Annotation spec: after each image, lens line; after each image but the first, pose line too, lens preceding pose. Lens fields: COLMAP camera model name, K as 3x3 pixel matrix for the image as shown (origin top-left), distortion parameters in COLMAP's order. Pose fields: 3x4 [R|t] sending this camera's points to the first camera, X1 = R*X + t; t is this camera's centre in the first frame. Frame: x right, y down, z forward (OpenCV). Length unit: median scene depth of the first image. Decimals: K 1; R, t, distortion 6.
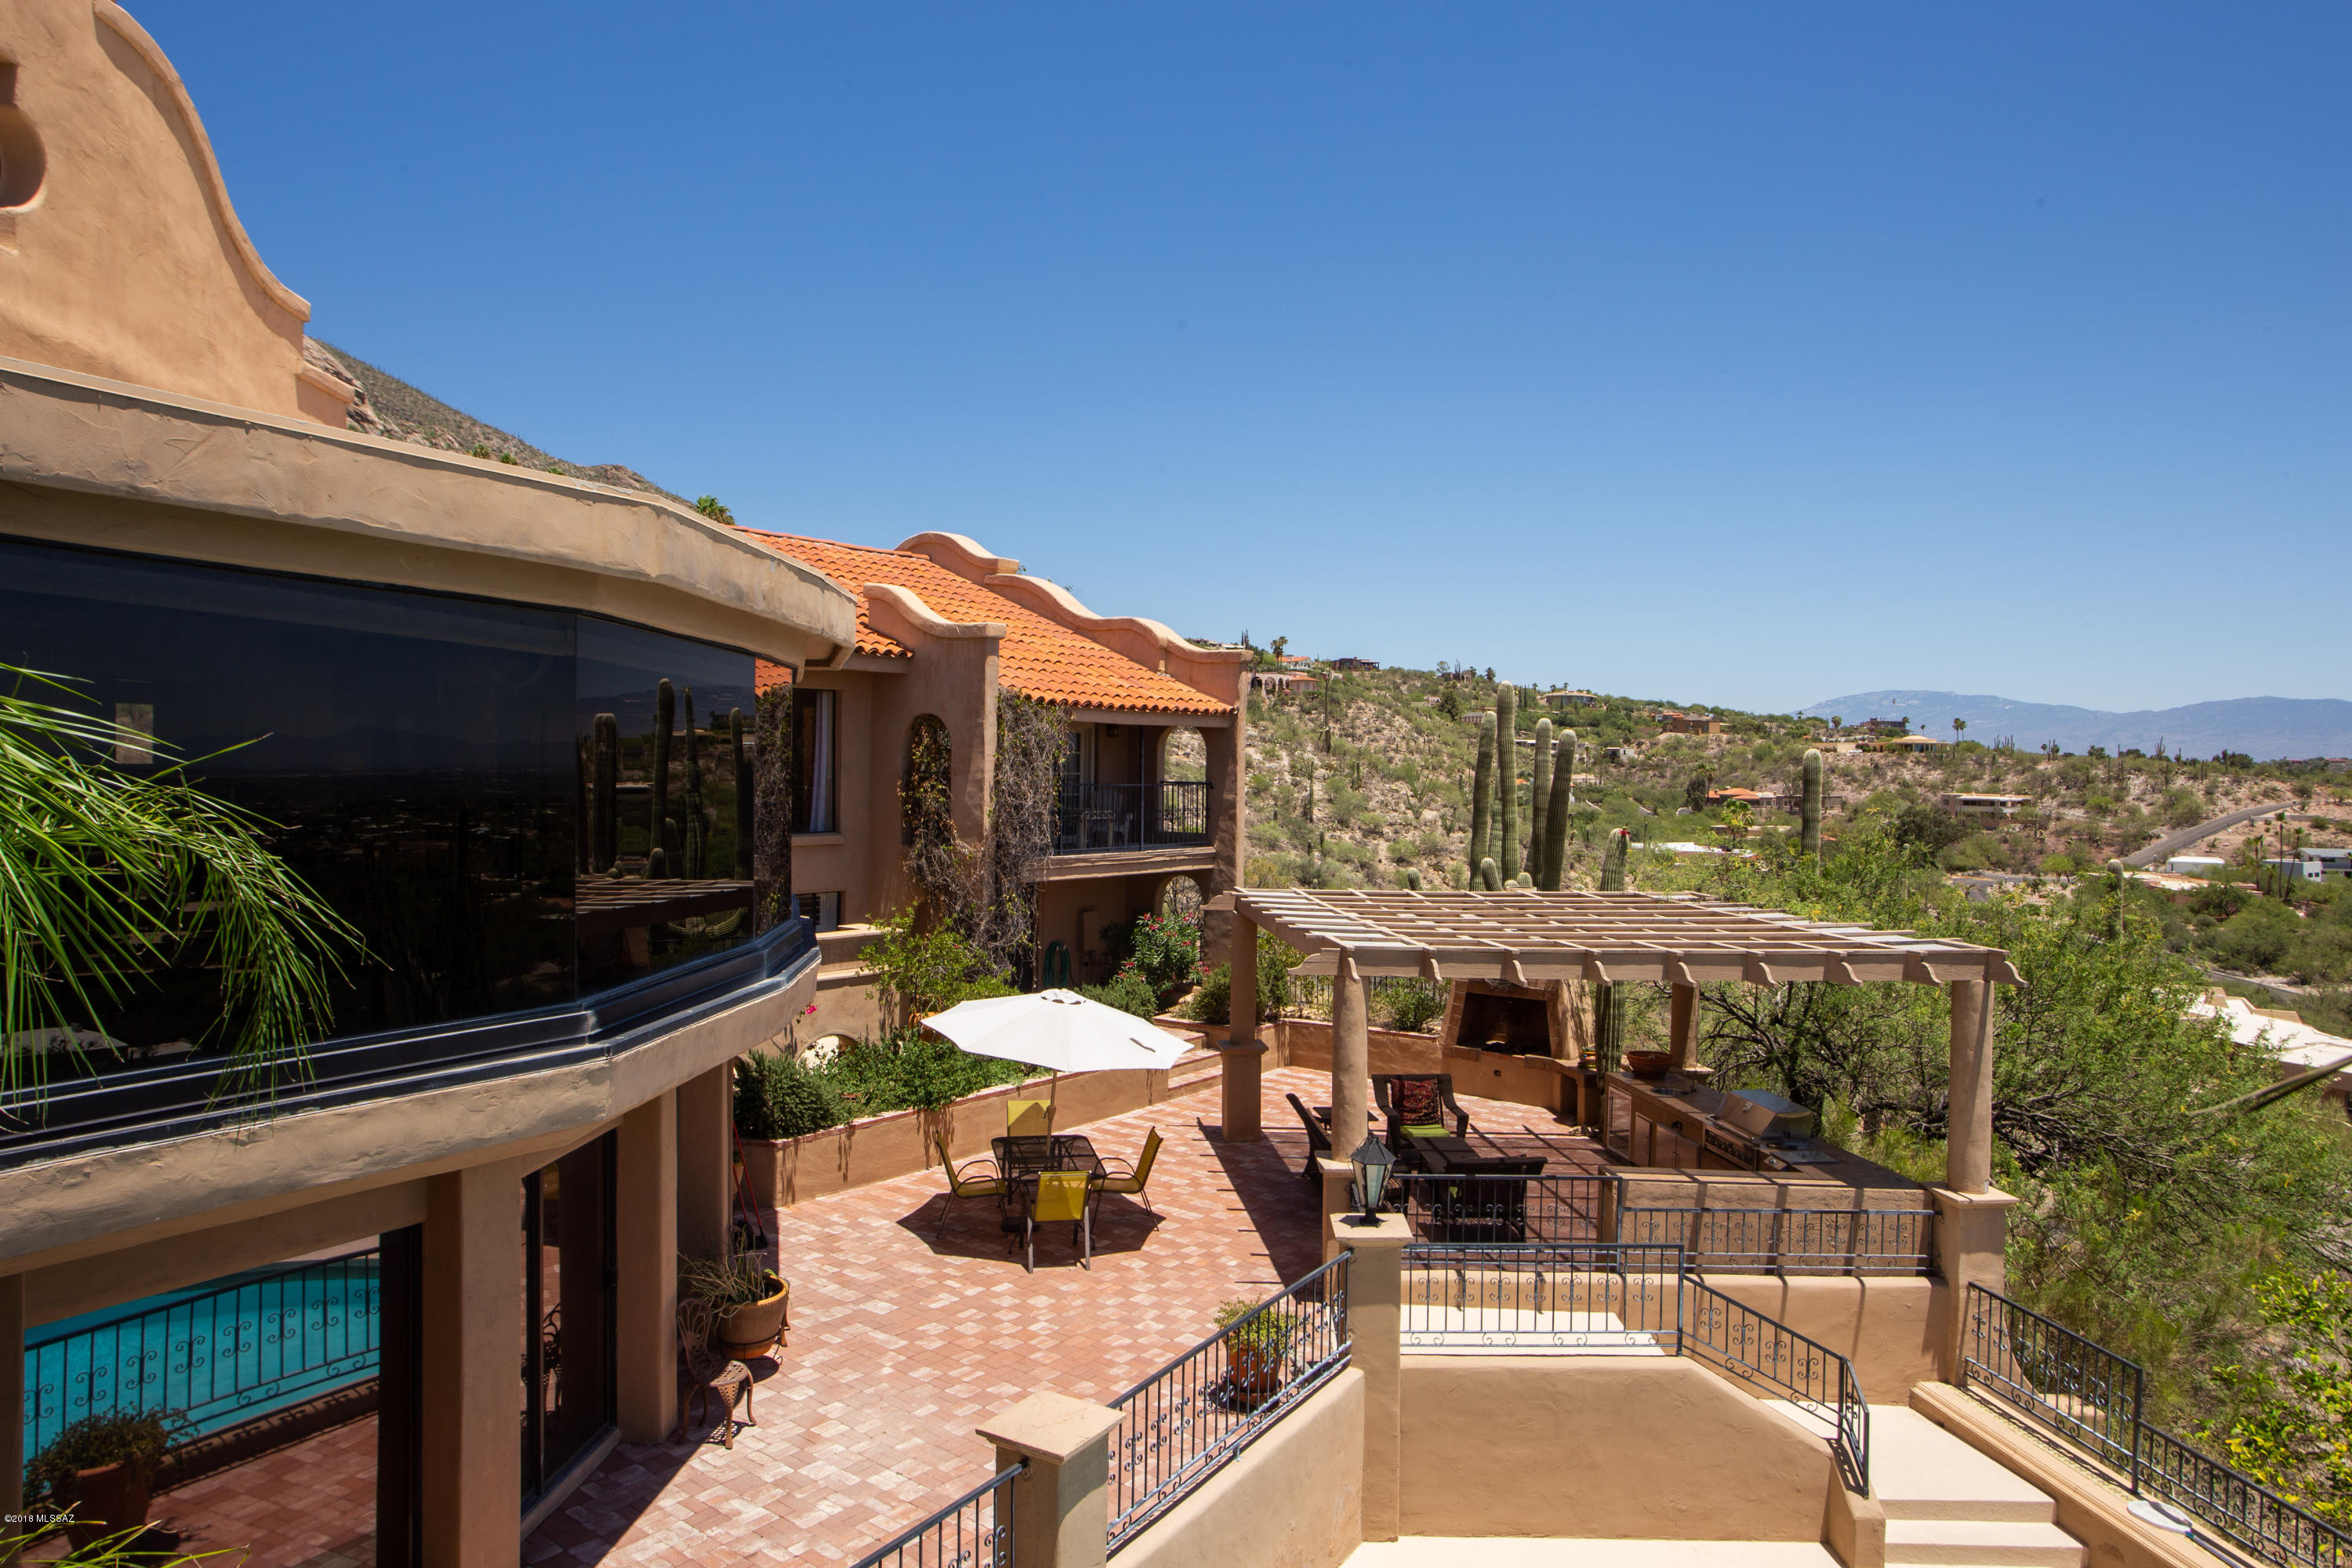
lens RADIAL K [[1481.9, 0, 1179.0], [0, 1481.9, 781.6], [0, 0, 1]] dist [-0.067102, 0.056598]
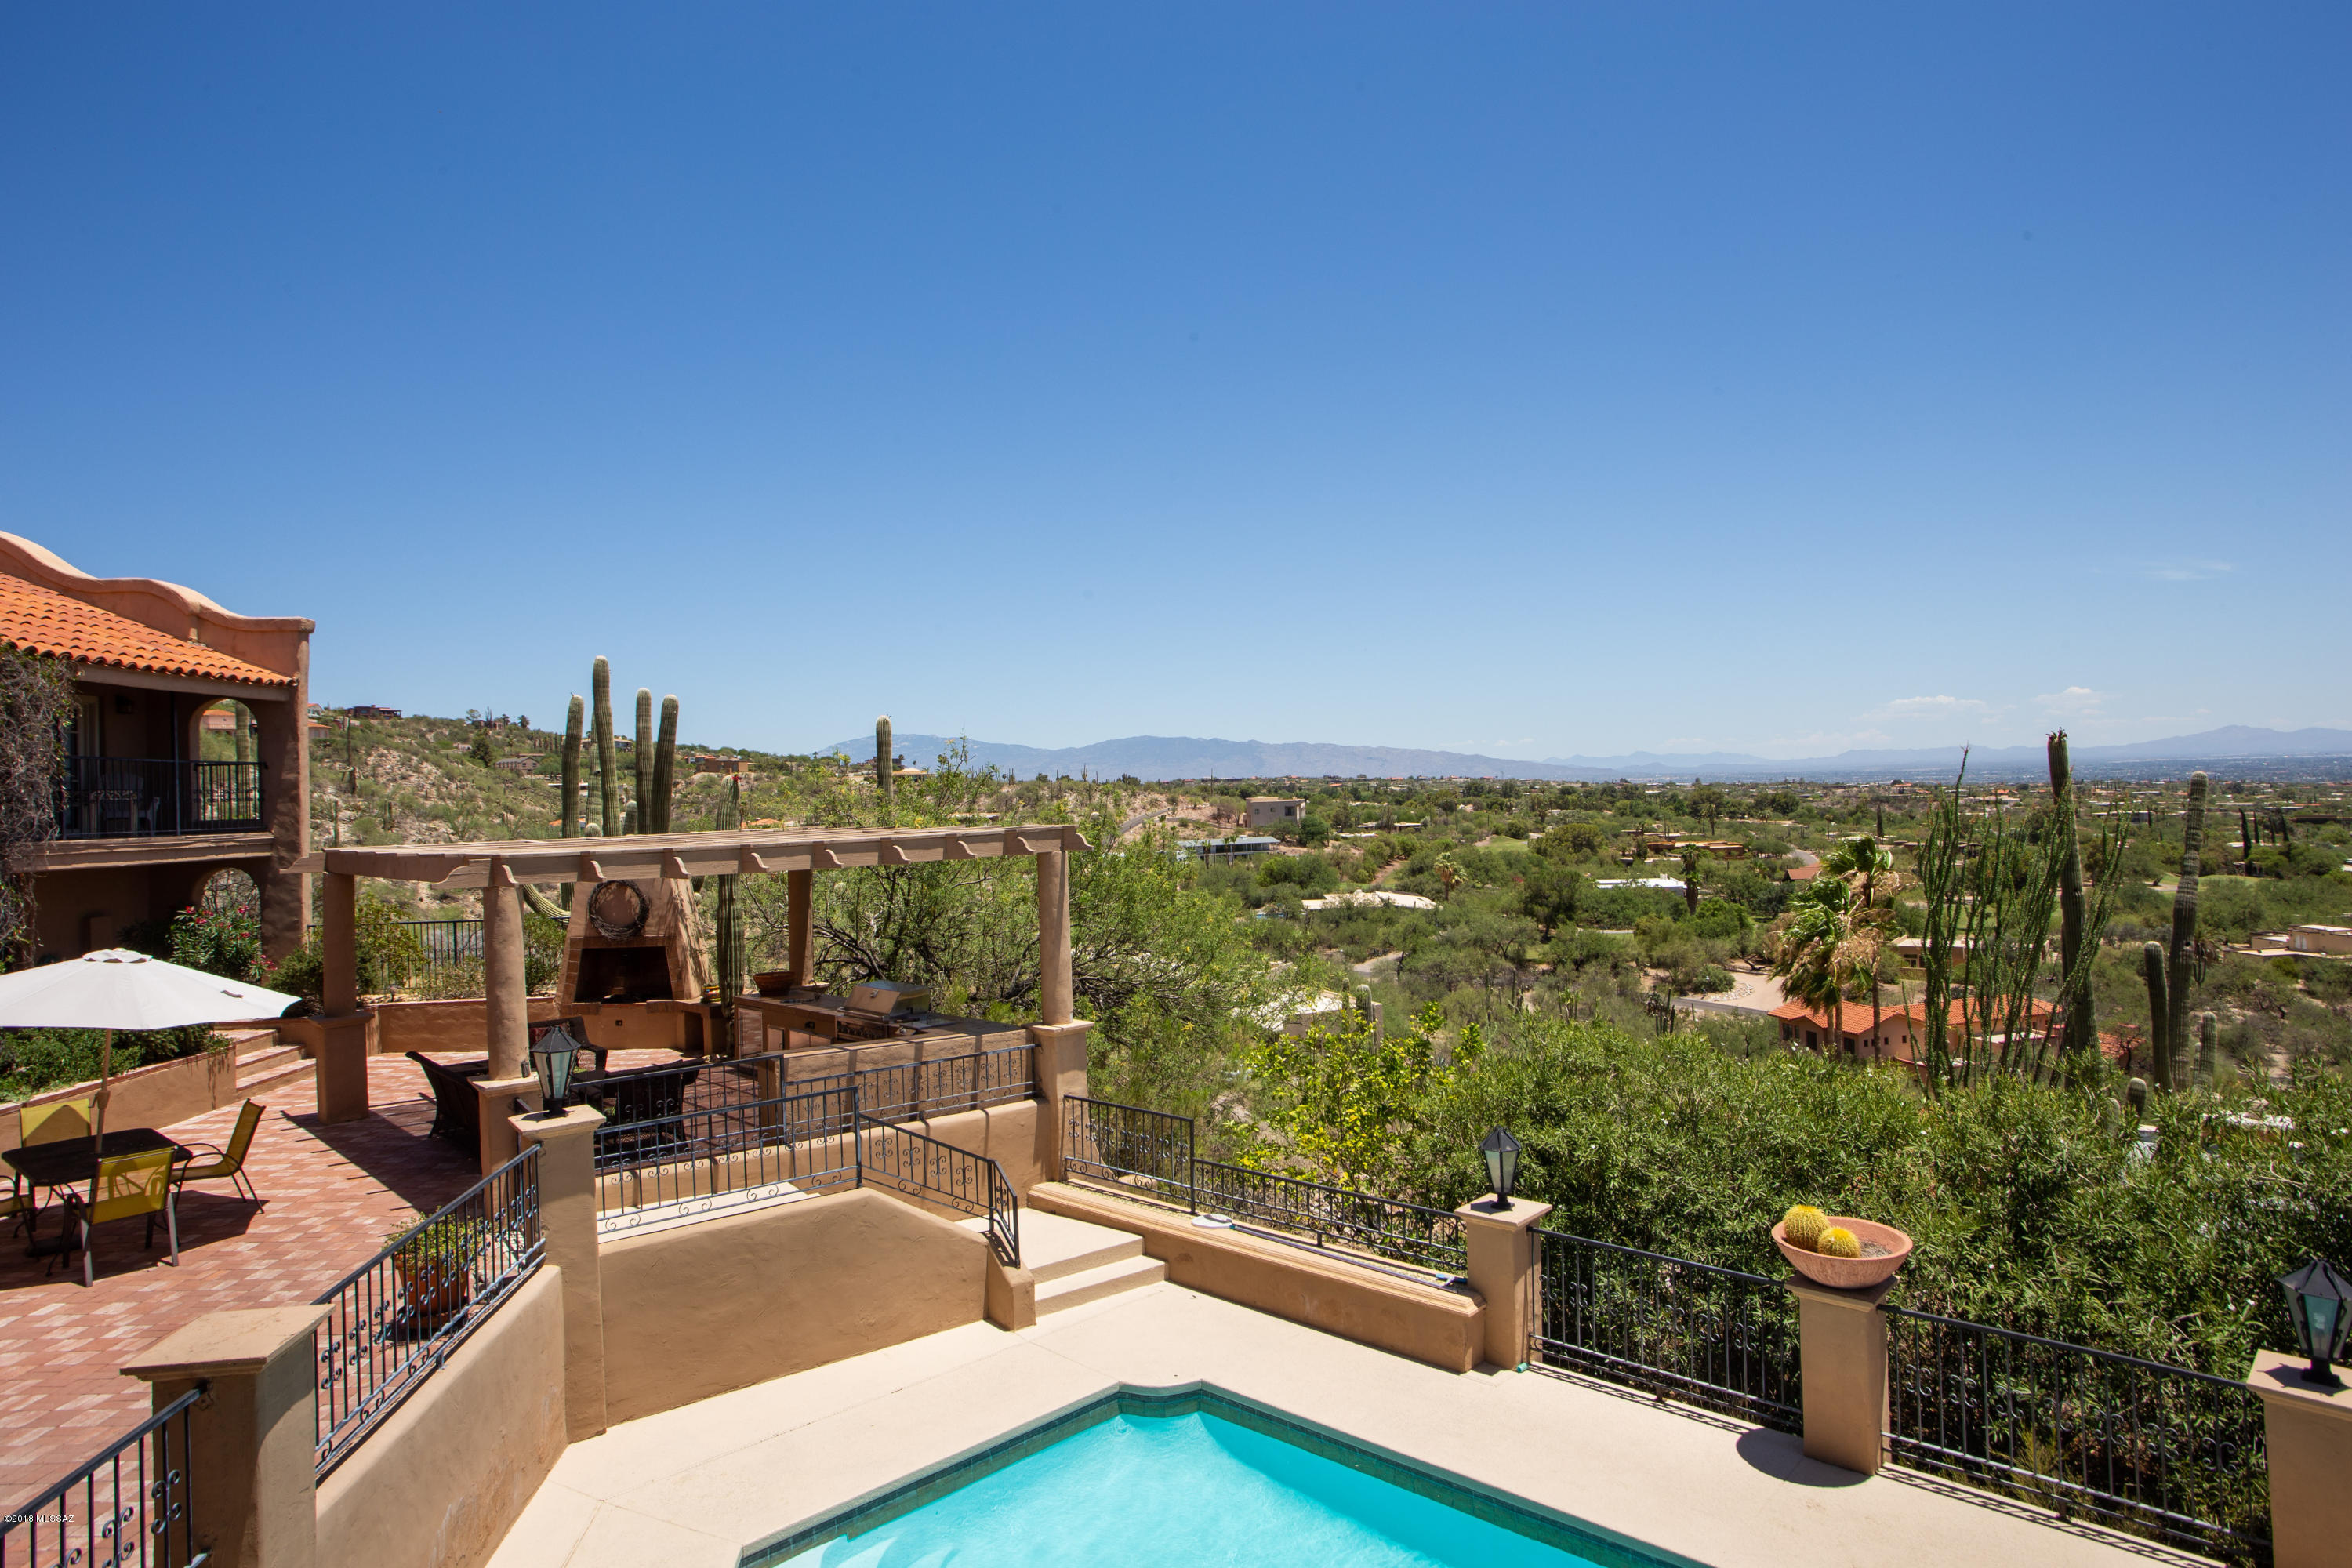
lens RADIAL K [[1336.0, 0, 1185.9], [0, 1336.0, 773.3], [0, 0, 1]] dist [-0.059166, 0.036424]
pose [[0.782398, -0.025834, 0.622242, -0.066197], [0.046761, 0.998756, -0.017330, 0.087430], [-0.621020, 0.042656, 0.782633, 0.036607]]
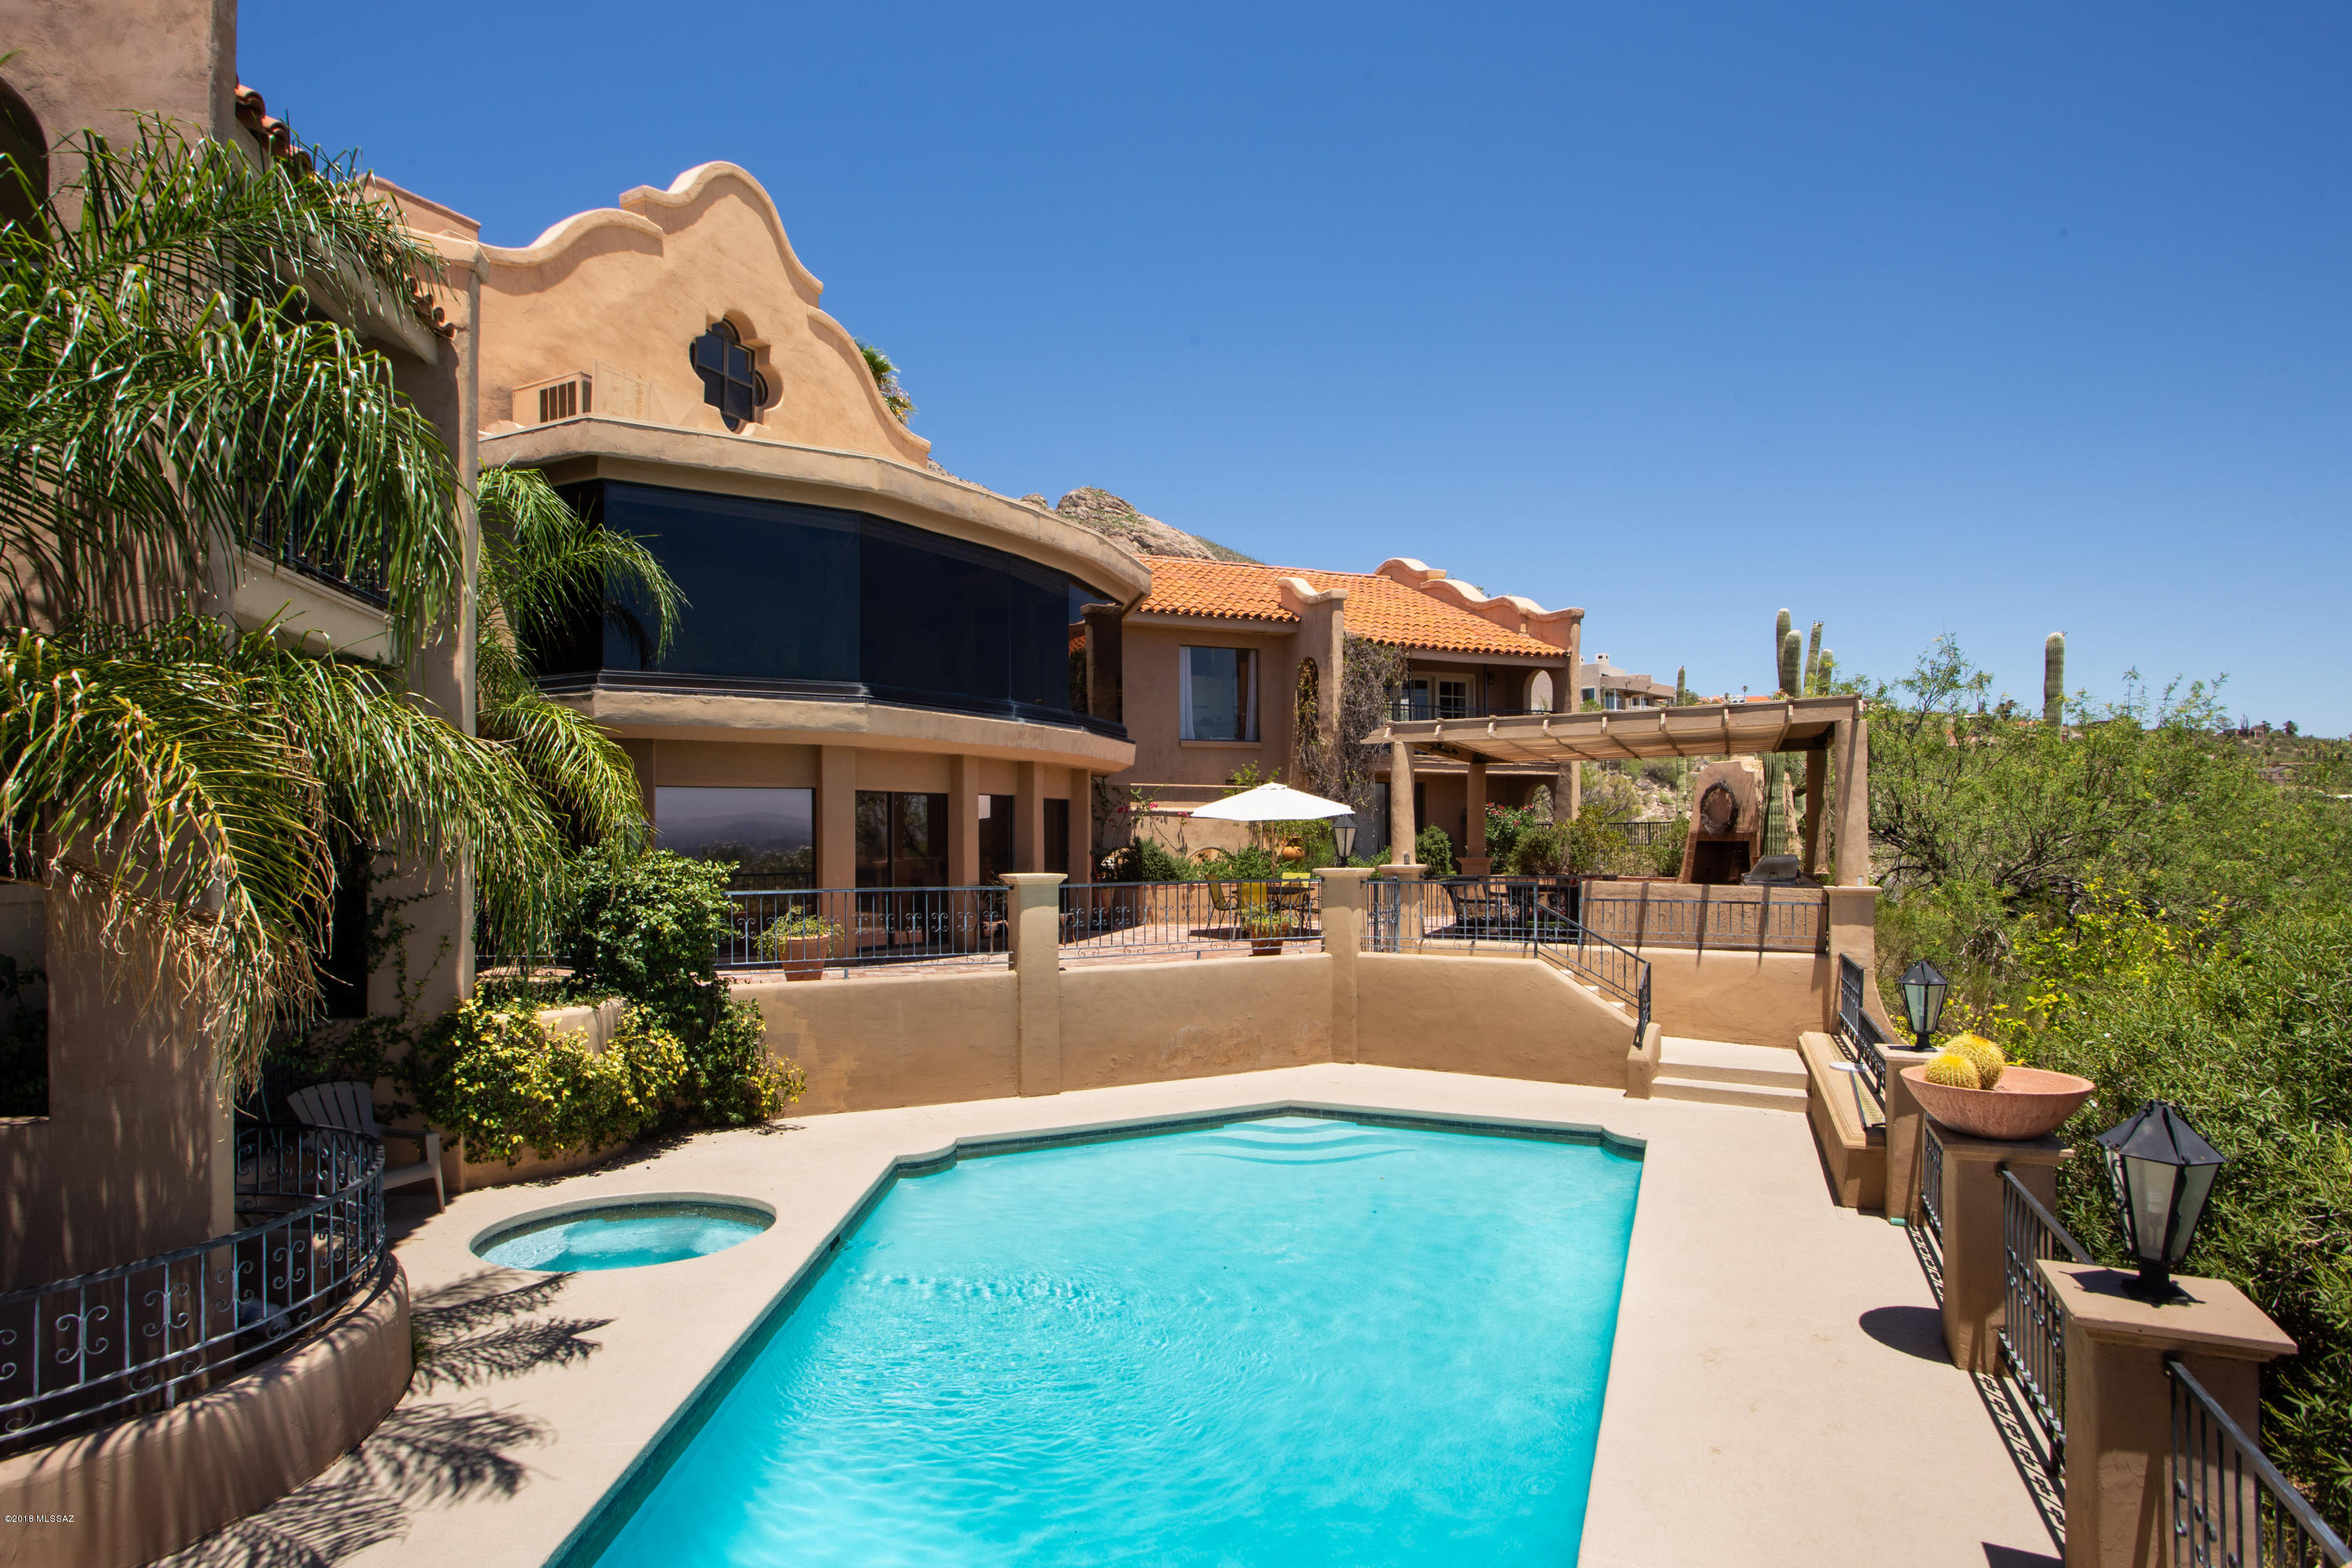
lens RADIAL K [[1246.6, 0, 1193.9], [0, 1246.6, 783.3], [0, 0, 1]] dist [-0.071011, 0.040272]
pose [[0.860851, -0.035202, -0.507638, 0.553849], [0.006896, 0.998320, -0.057533, 0.231904], [0.508810, 0.046027, 0.859648, -0.203553]]
